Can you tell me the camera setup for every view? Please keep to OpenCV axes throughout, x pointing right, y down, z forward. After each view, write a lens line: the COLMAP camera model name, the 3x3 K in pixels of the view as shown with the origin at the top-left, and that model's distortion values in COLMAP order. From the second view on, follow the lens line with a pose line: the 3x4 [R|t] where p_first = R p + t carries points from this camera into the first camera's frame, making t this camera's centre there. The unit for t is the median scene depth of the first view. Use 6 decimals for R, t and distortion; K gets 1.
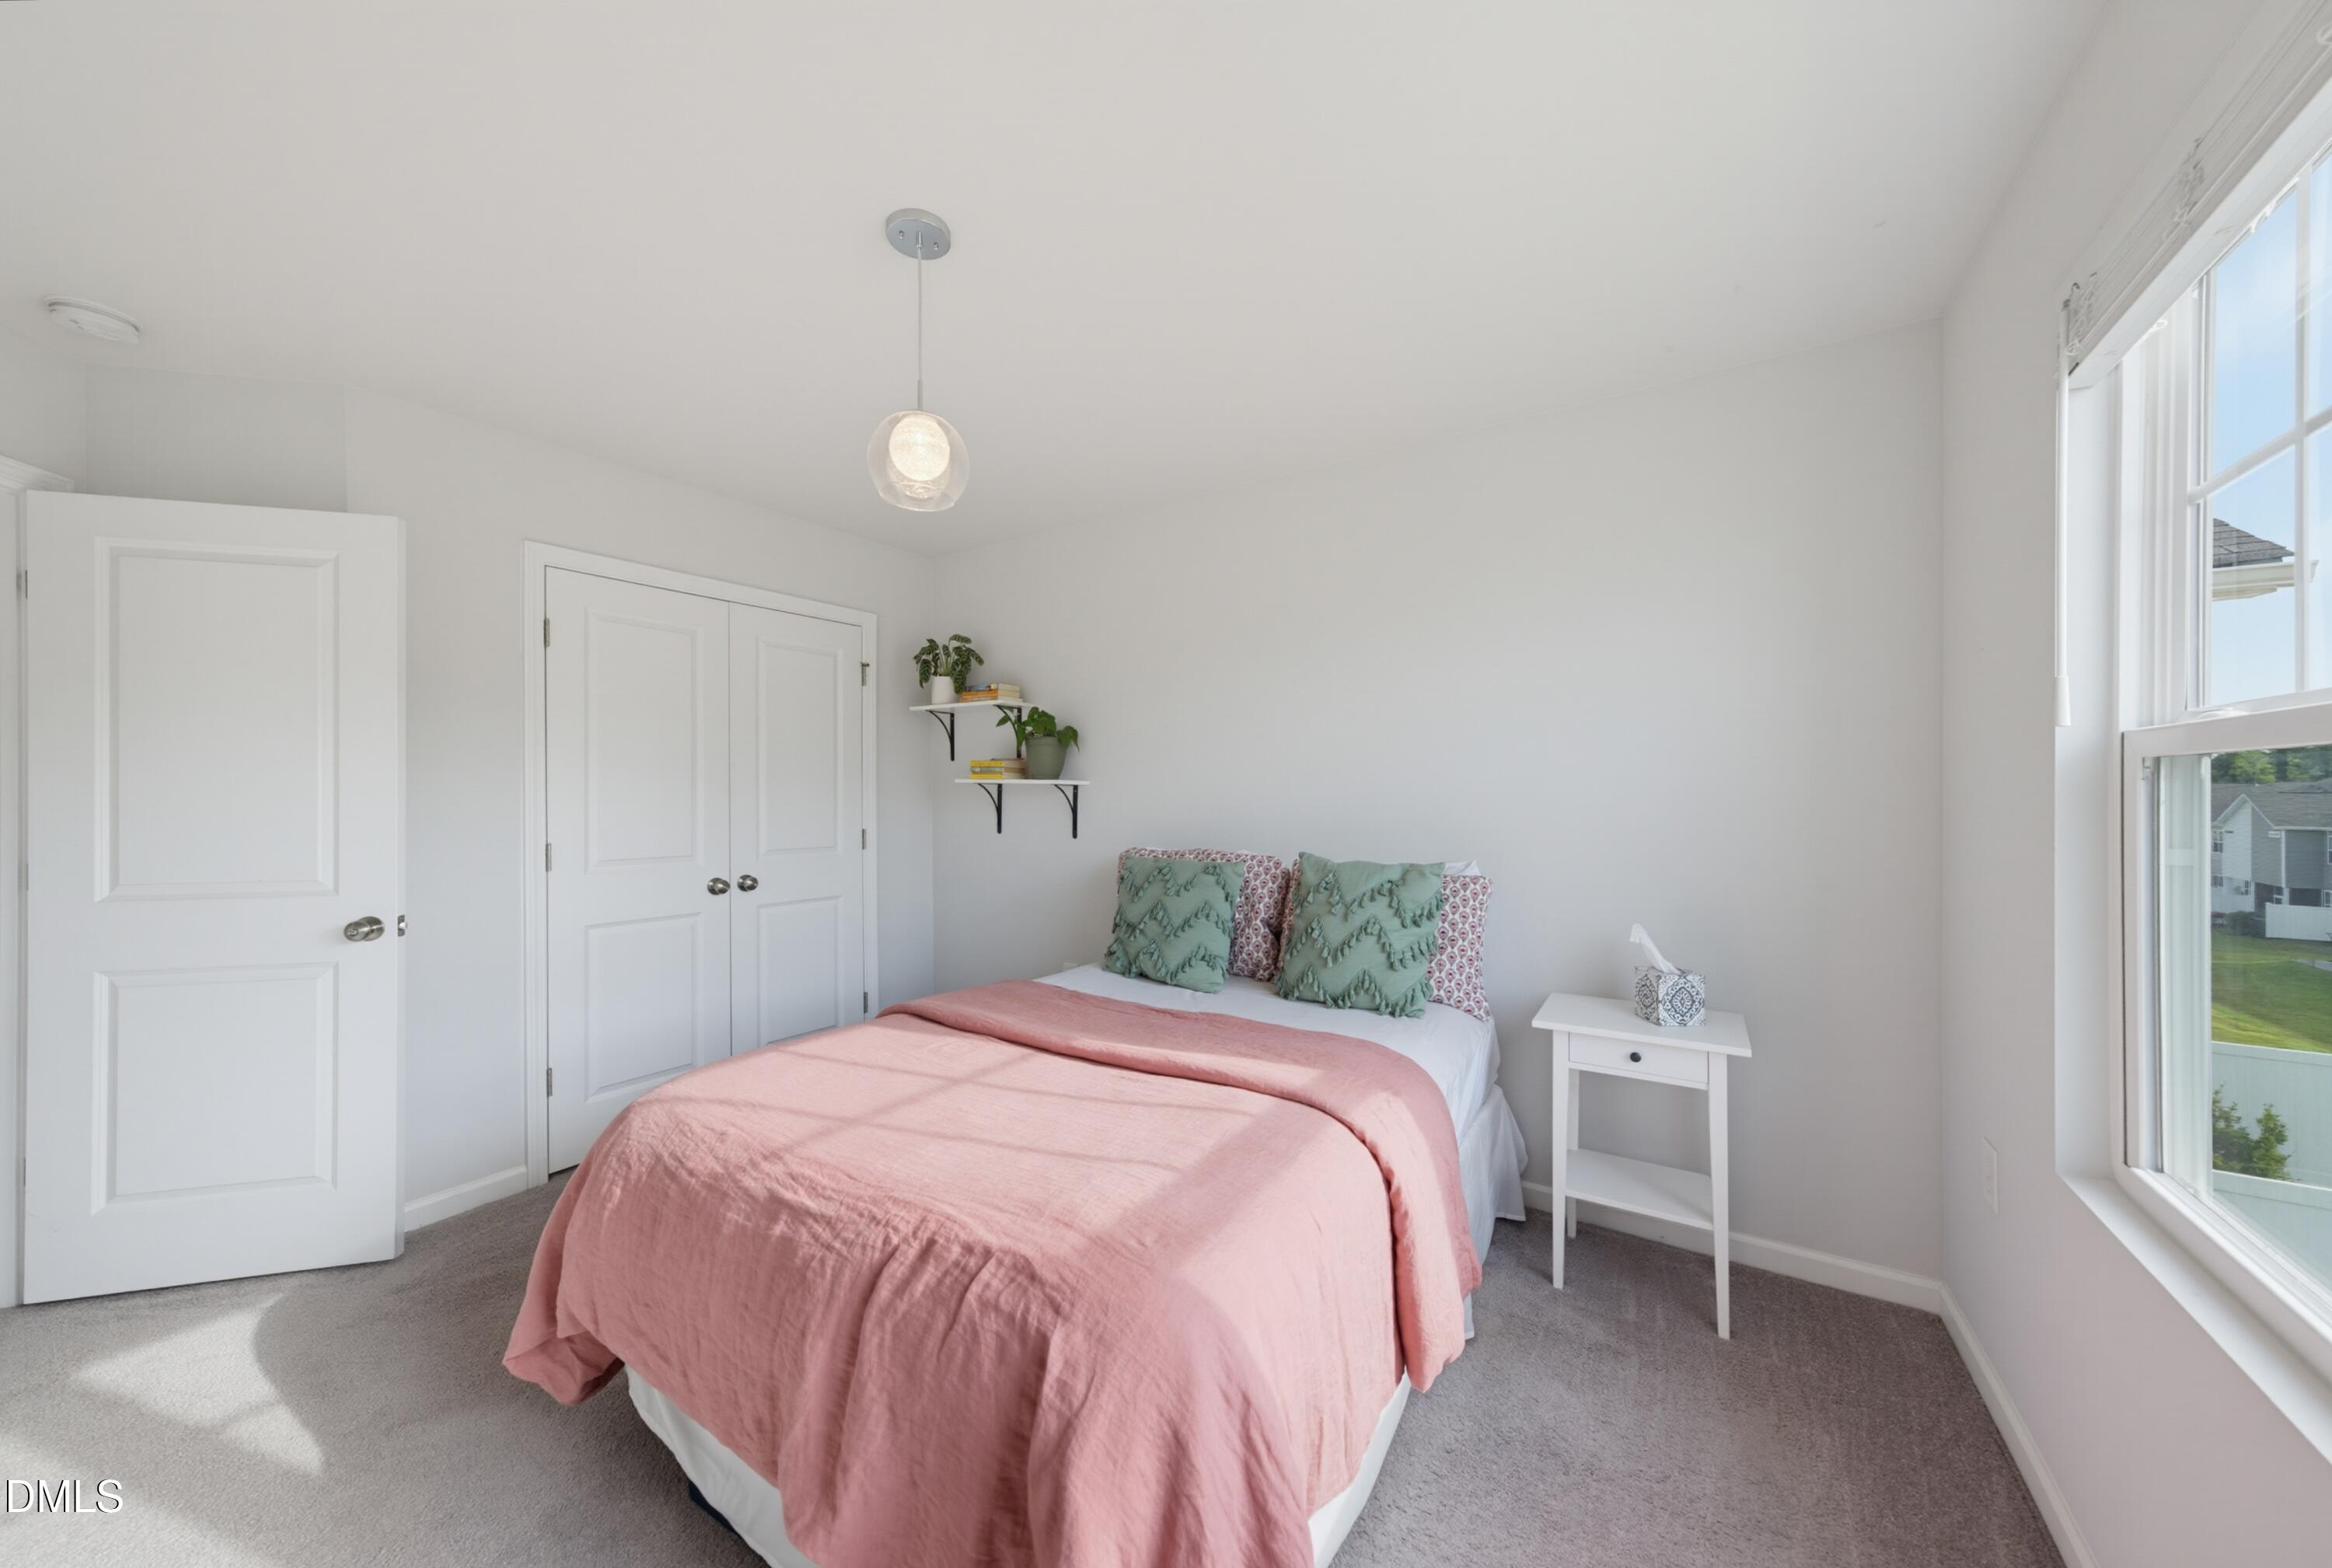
lens RADIAL K [[802.1, 0, 1153.7], [0, 802.1, 790.0], [0, 0, 1]] dist [-0.005252, 0.004792]
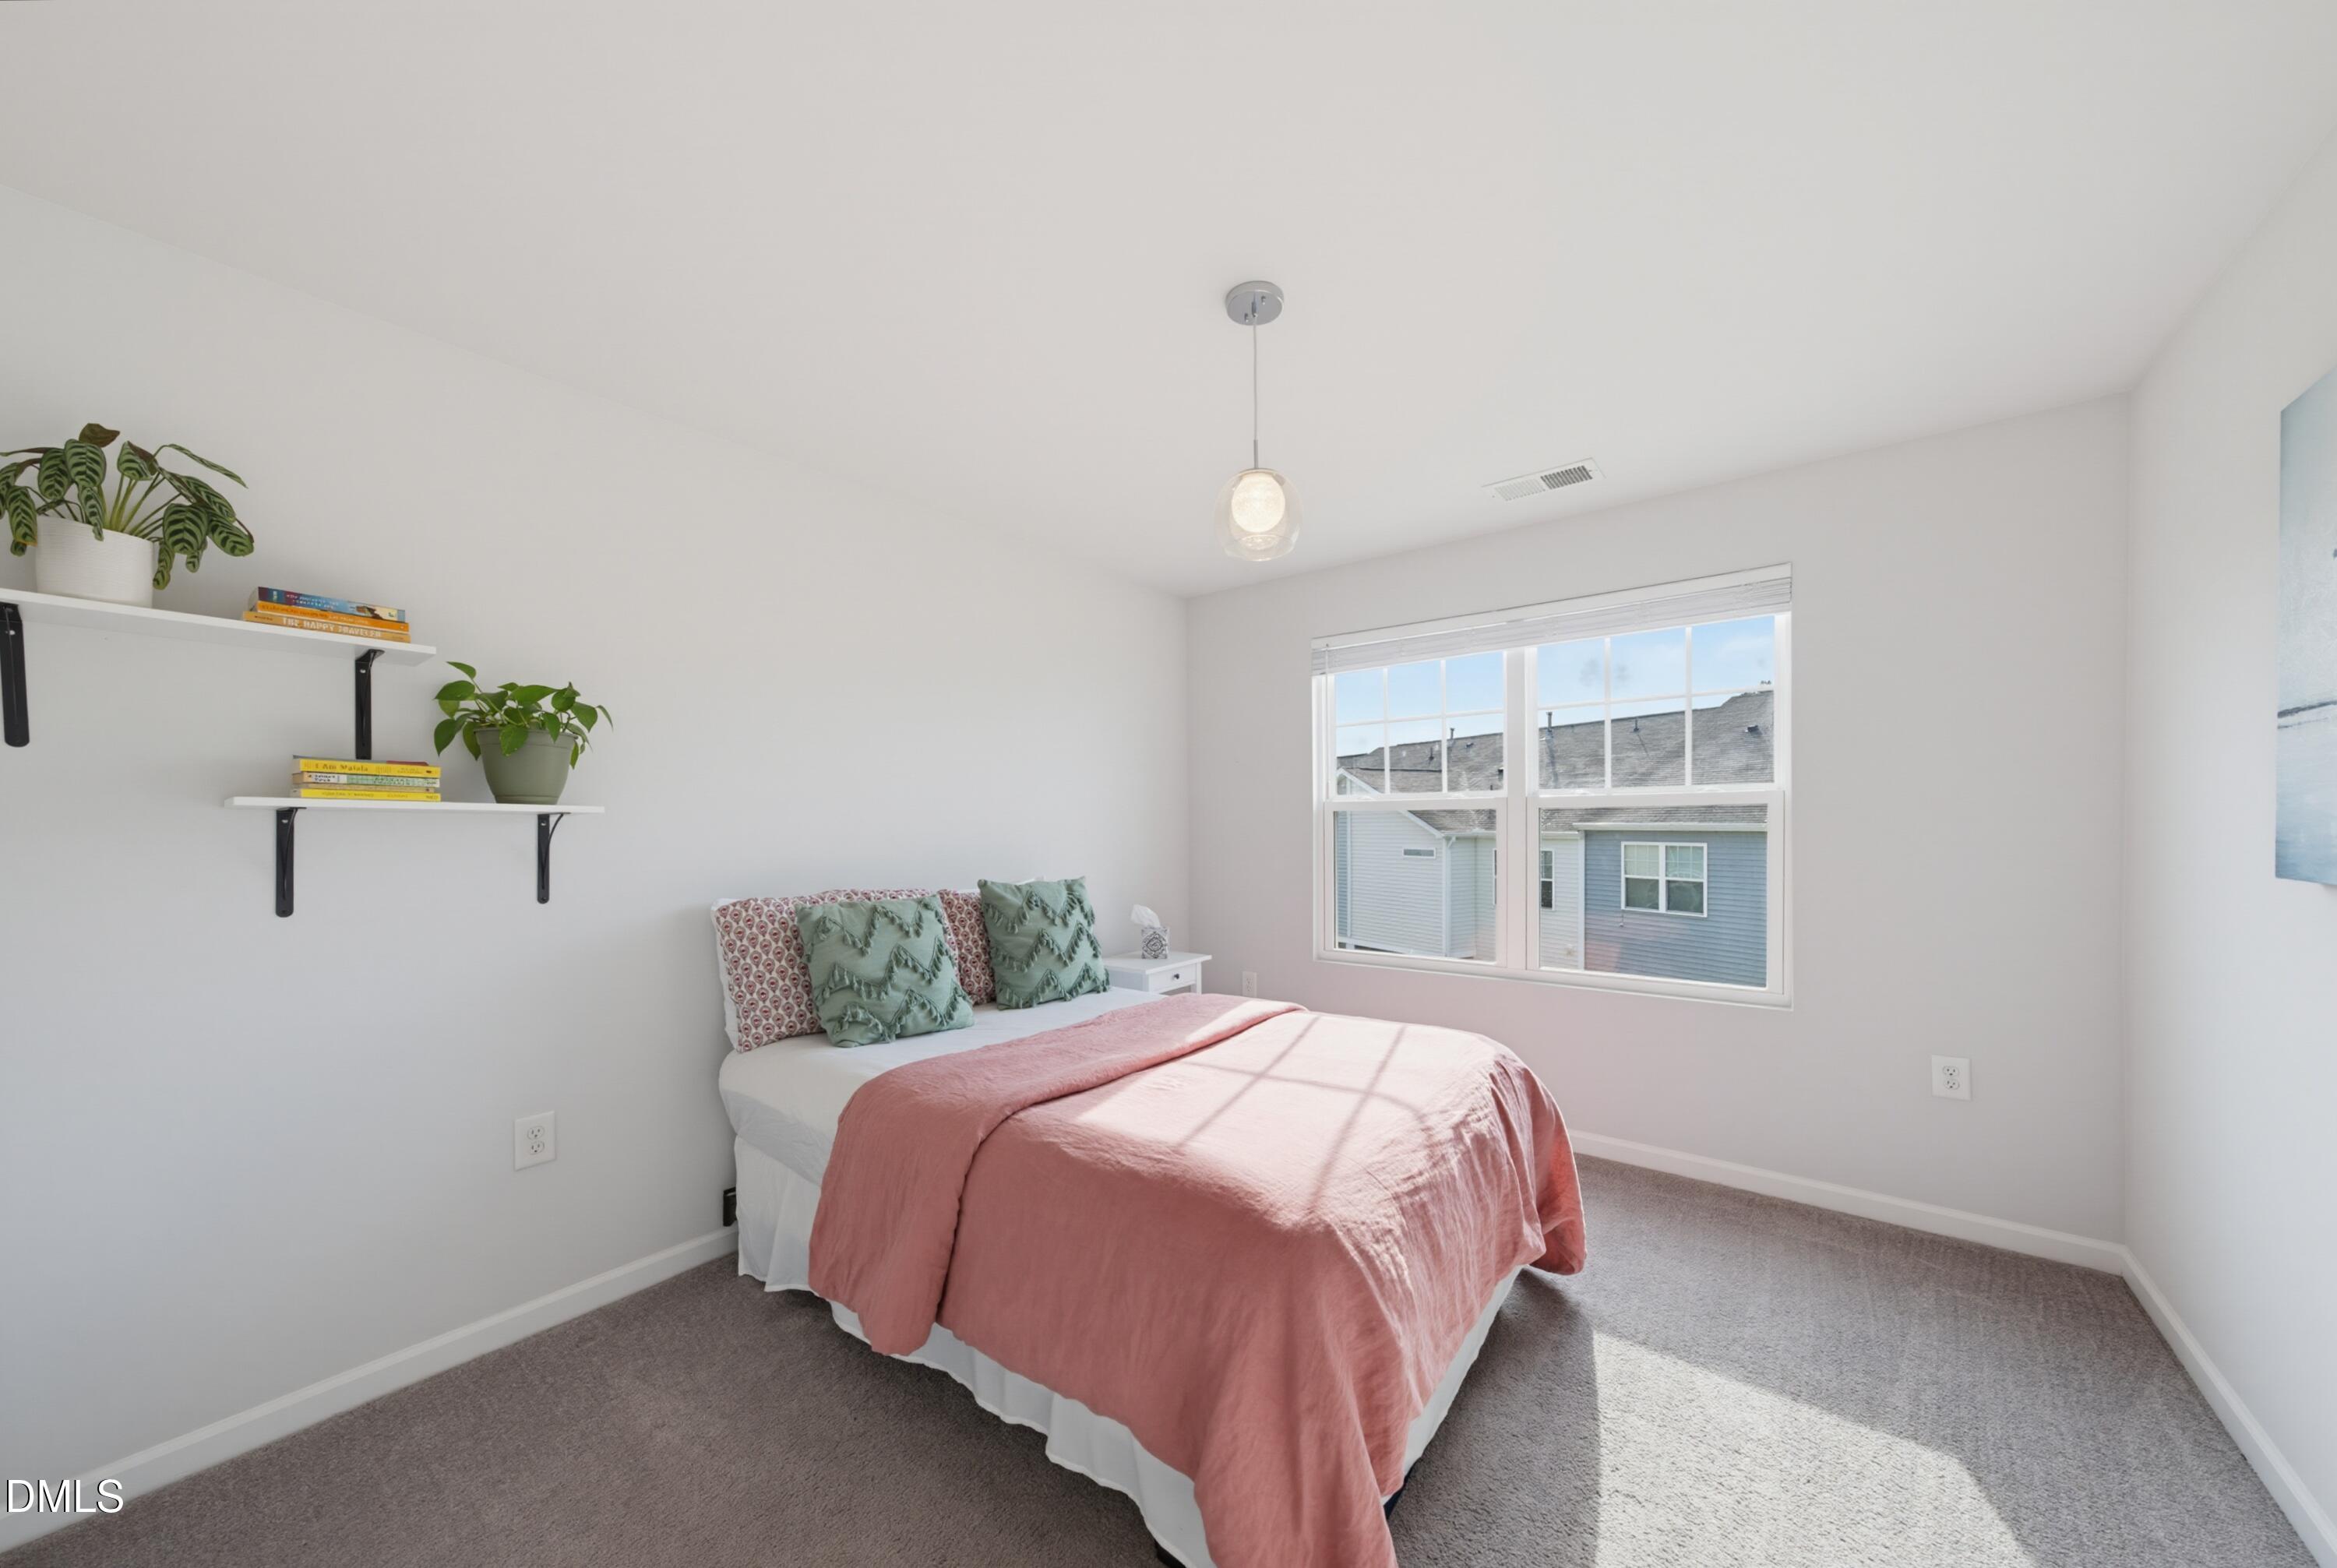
lens RADIAL K [[803.7, 0, 1170.4], [0, 803.7, 835.5], [0, 0, 1]] dist [-0.005252, 0.004792]
pose [[0.076987, -0.006731, 0.997009, -1.036572], [-0.001426, 0.999975, 0.006861, 0.007995], [-0.997031, -0.001950, 0.076976, 0.771843]]
